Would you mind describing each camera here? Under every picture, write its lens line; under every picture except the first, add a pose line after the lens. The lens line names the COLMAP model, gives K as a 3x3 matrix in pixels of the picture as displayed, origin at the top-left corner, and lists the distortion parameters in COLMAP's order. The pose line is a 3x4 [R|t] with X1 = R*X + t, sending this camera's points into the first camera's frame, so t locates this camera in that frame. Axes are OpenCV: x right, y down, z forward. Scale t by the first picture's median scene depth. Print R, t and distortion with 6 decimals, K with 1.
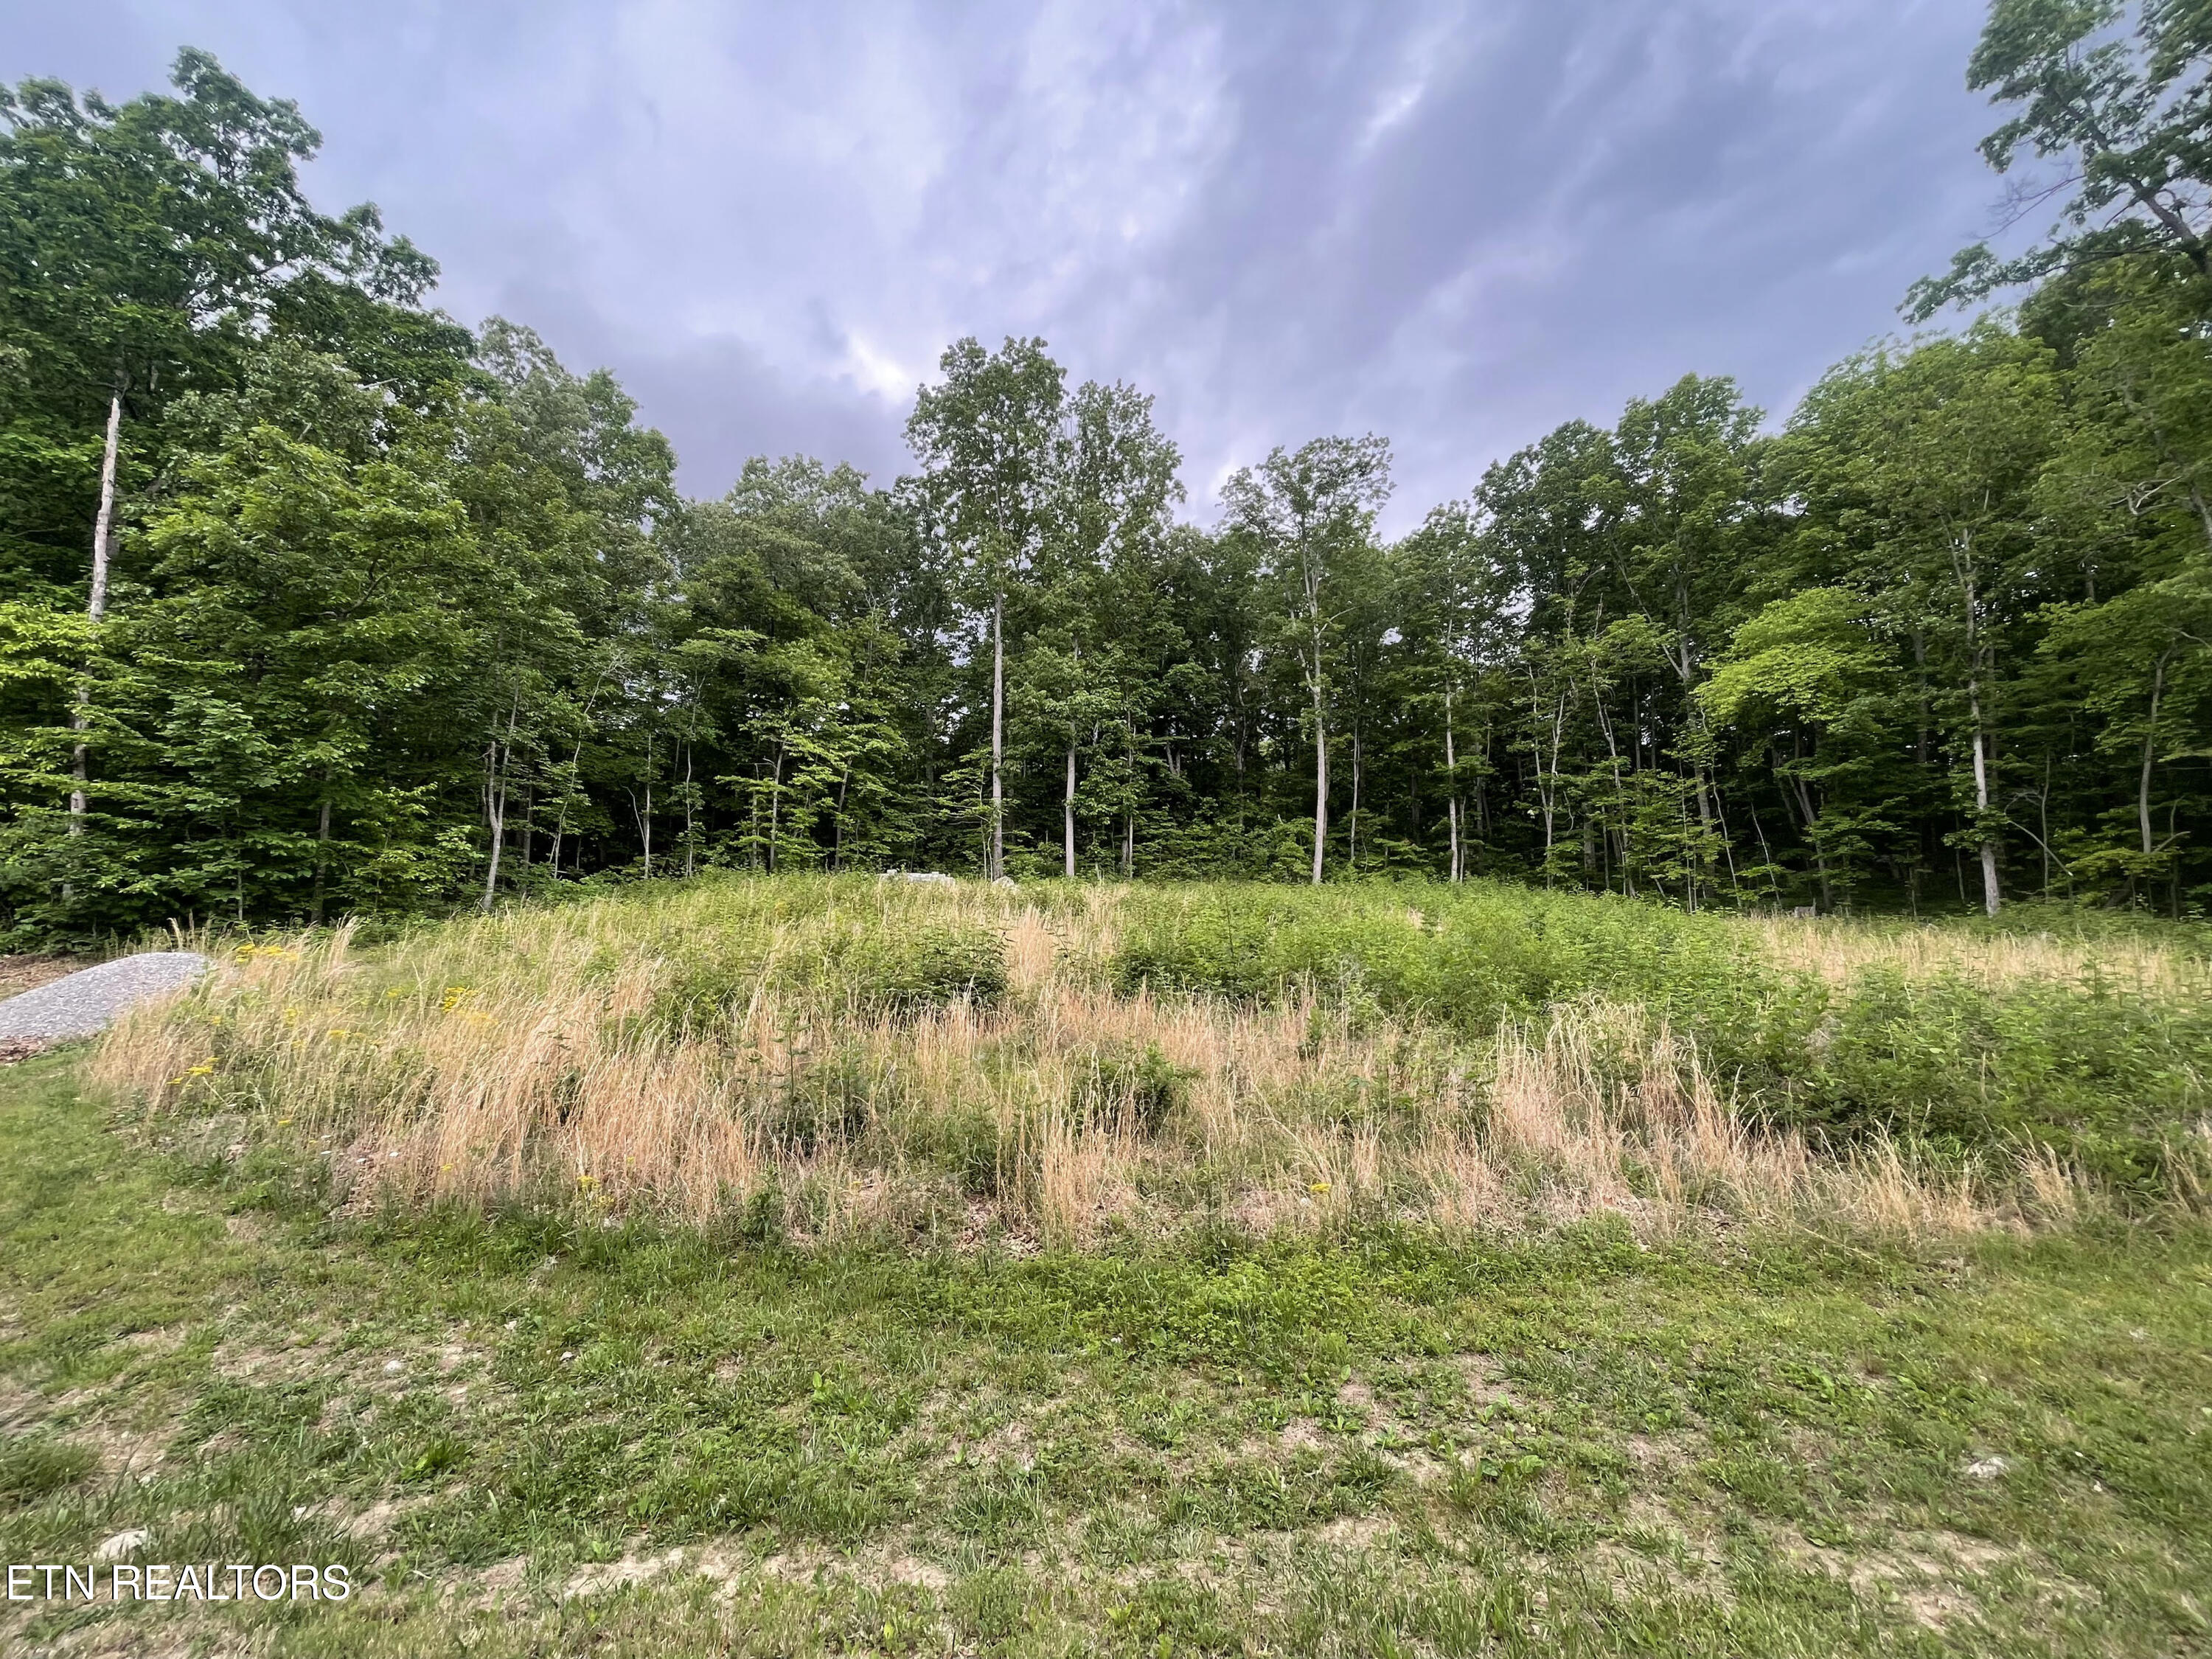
lens RADIAL K [[887.0, 0, 1099.5], [0, 887.0, 834.4], [0, 0, 1]] dist [-0.005164, 0.000754]
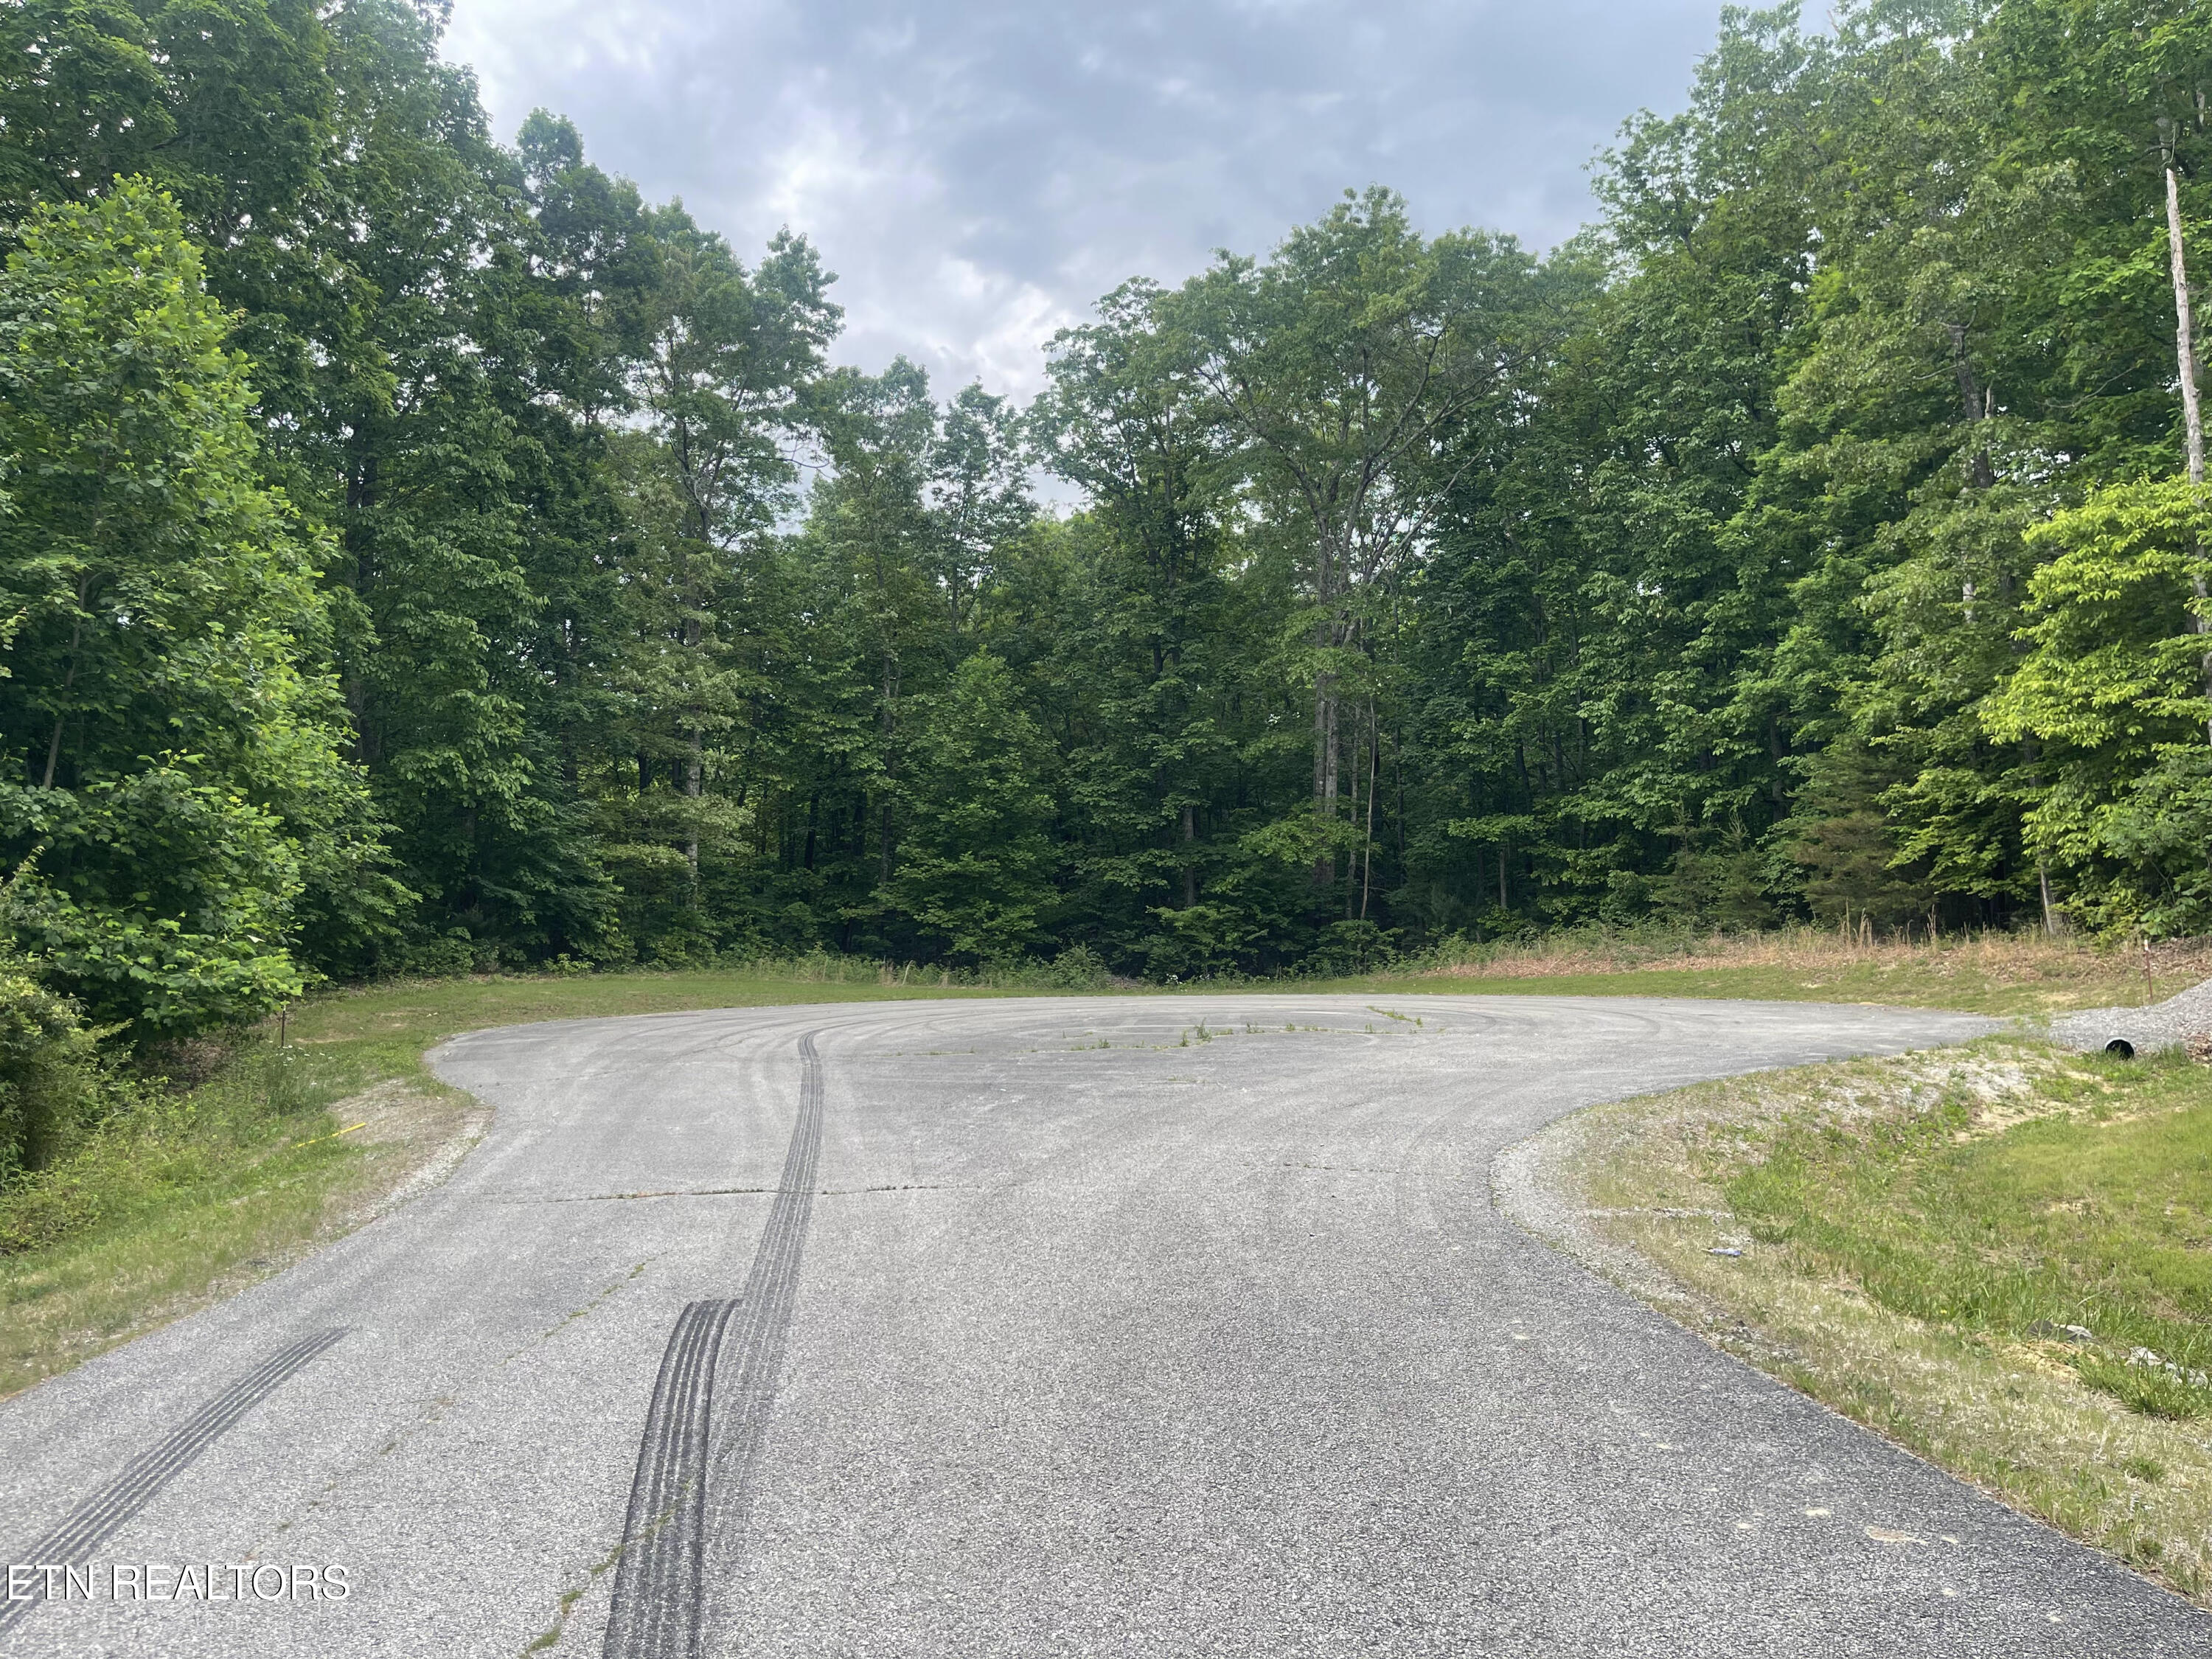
lens RADIAL K [[1641.2, 0, 1102.4], [0, 1641.2, 841.1], [0, 0, 1]] dist [0.075398, -0.100608]
pose [[0.122053, -0.053624, -0.991074, 0.064744], [0.119913, 0.992022, -0.038907, -0.002125], [0.985253, -0.114094, 0.127510, -0.068038]]
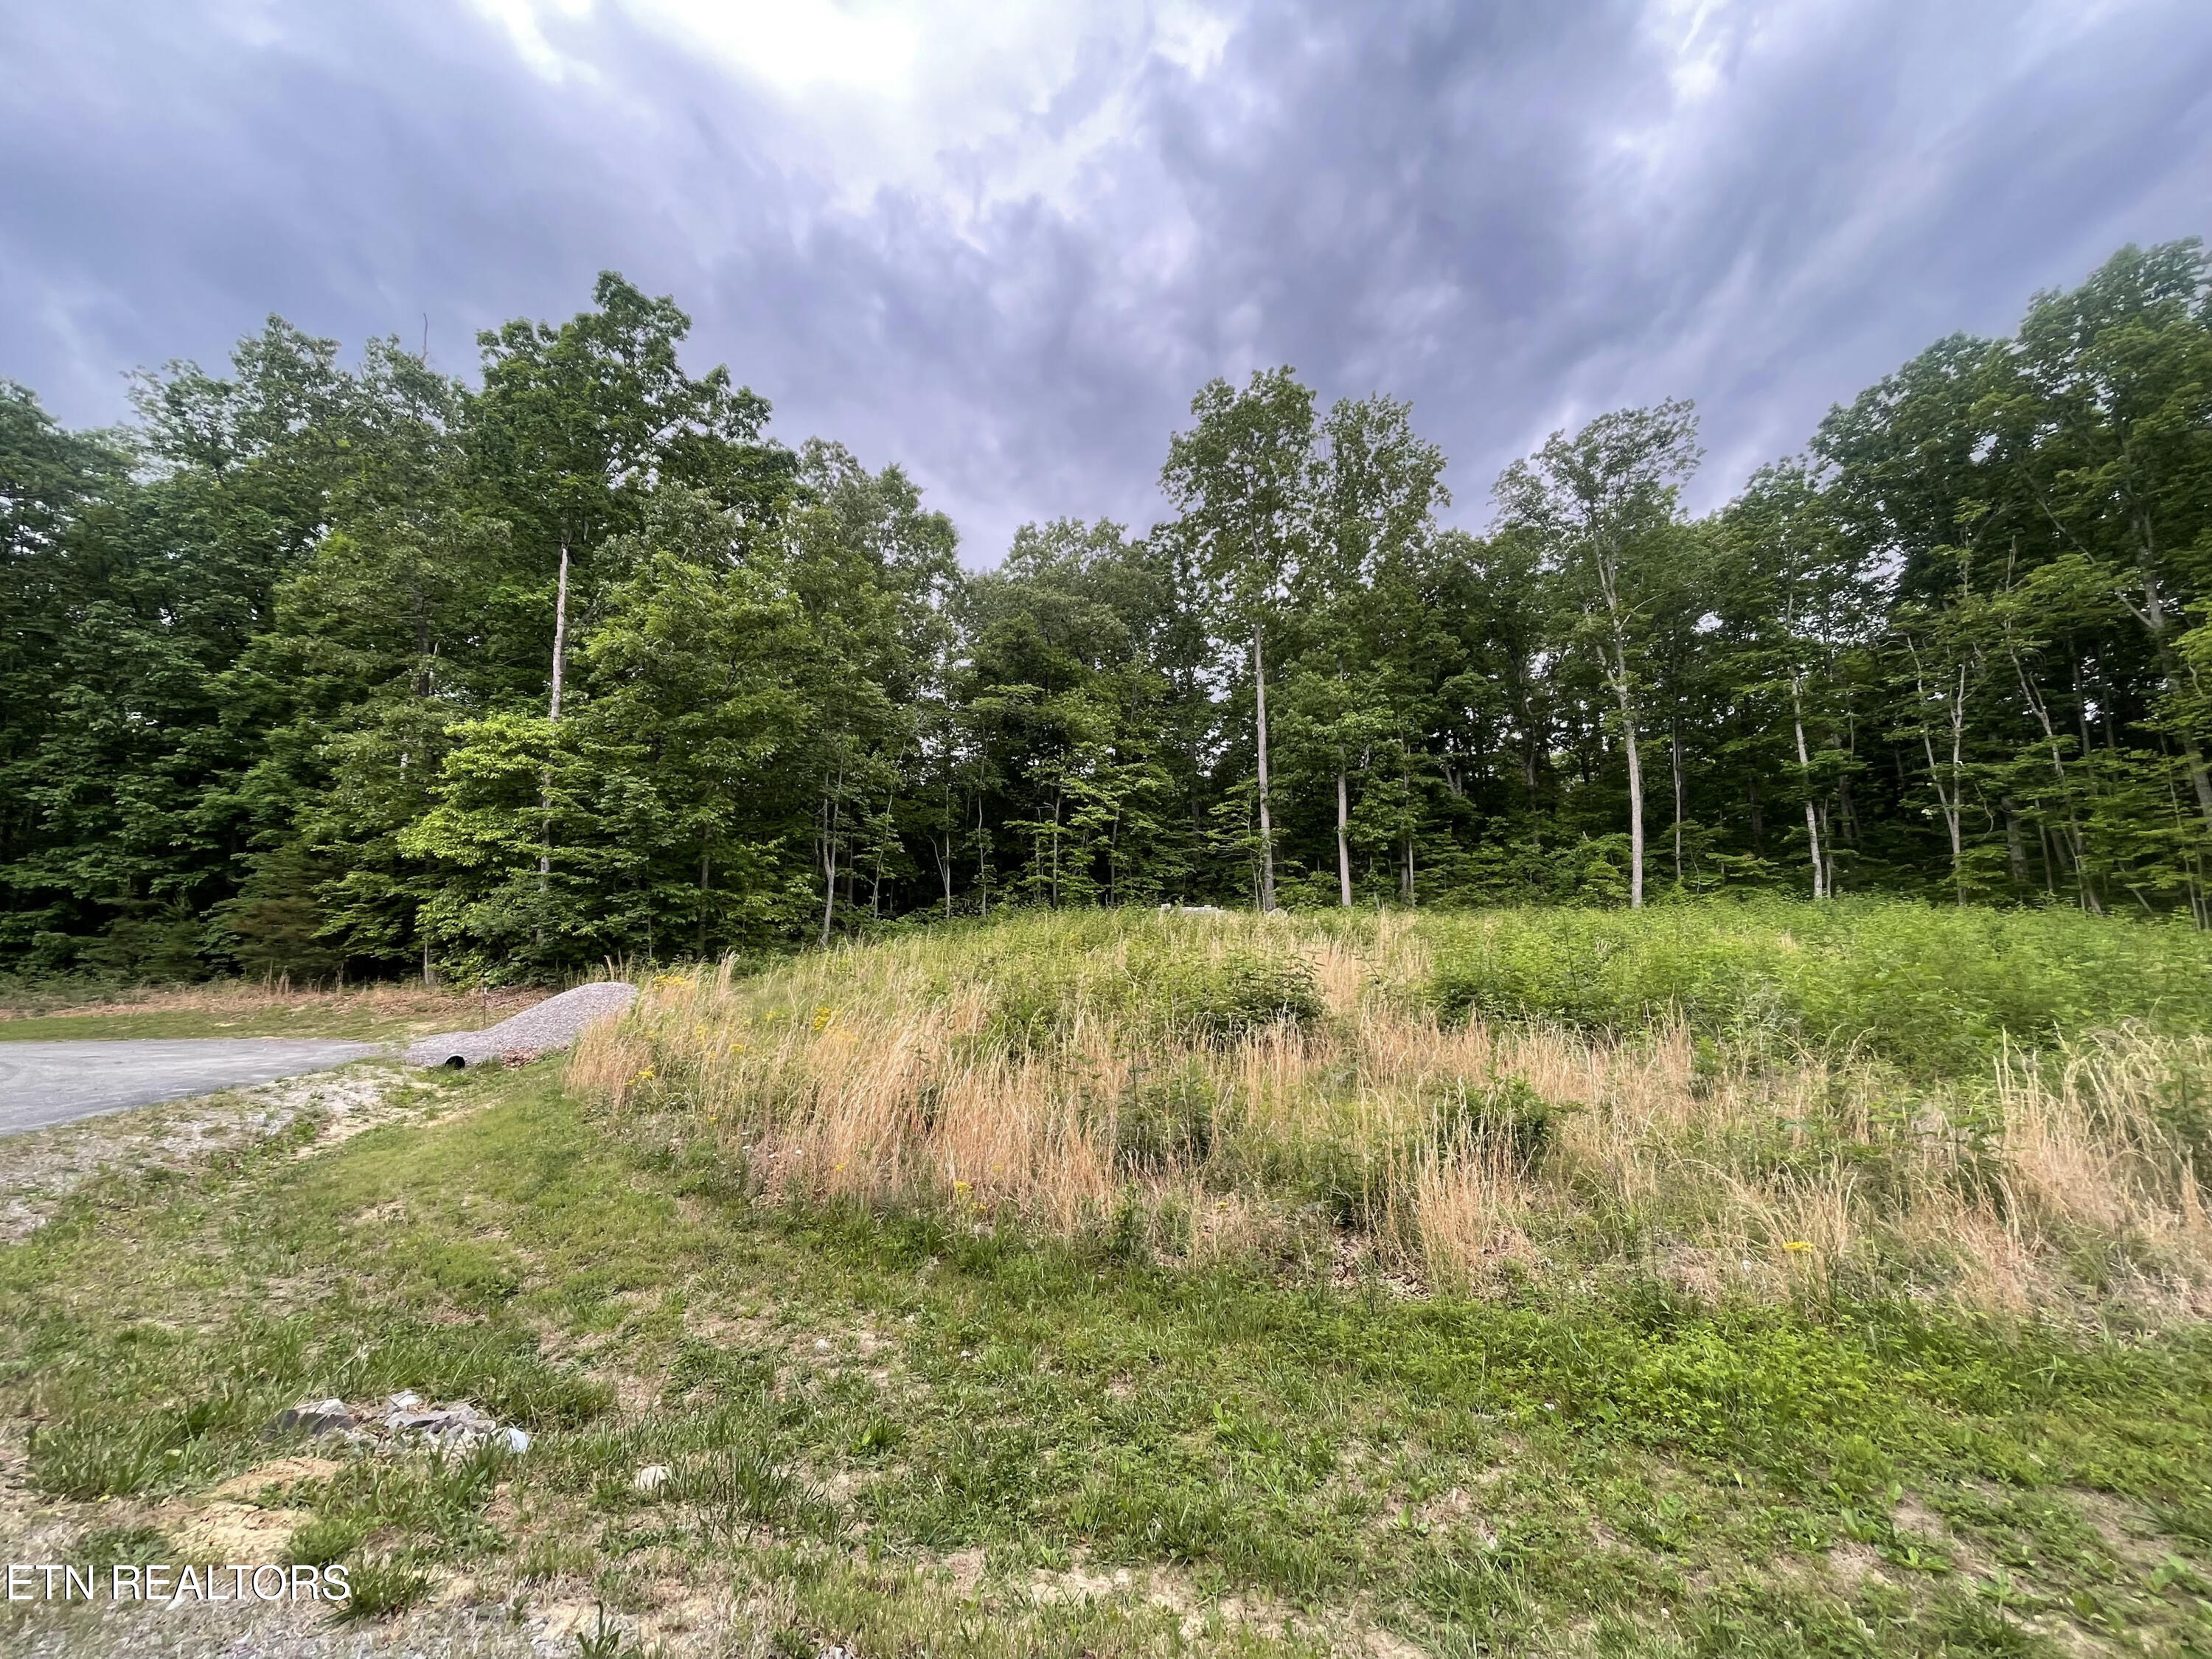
lens RADIAL K [[888.7, 0, 1100.0], [0, 888.7, 834.5], [0, 0, 1]] dist [-0.012626, 0.006265]
pose [[0.957340, -0.049942, -0.284617, -0.021020], [0.038342, 0.998197, -0.046188, 0.006360], [0.286410, 0.033305, 0.957528, 0.005704]]
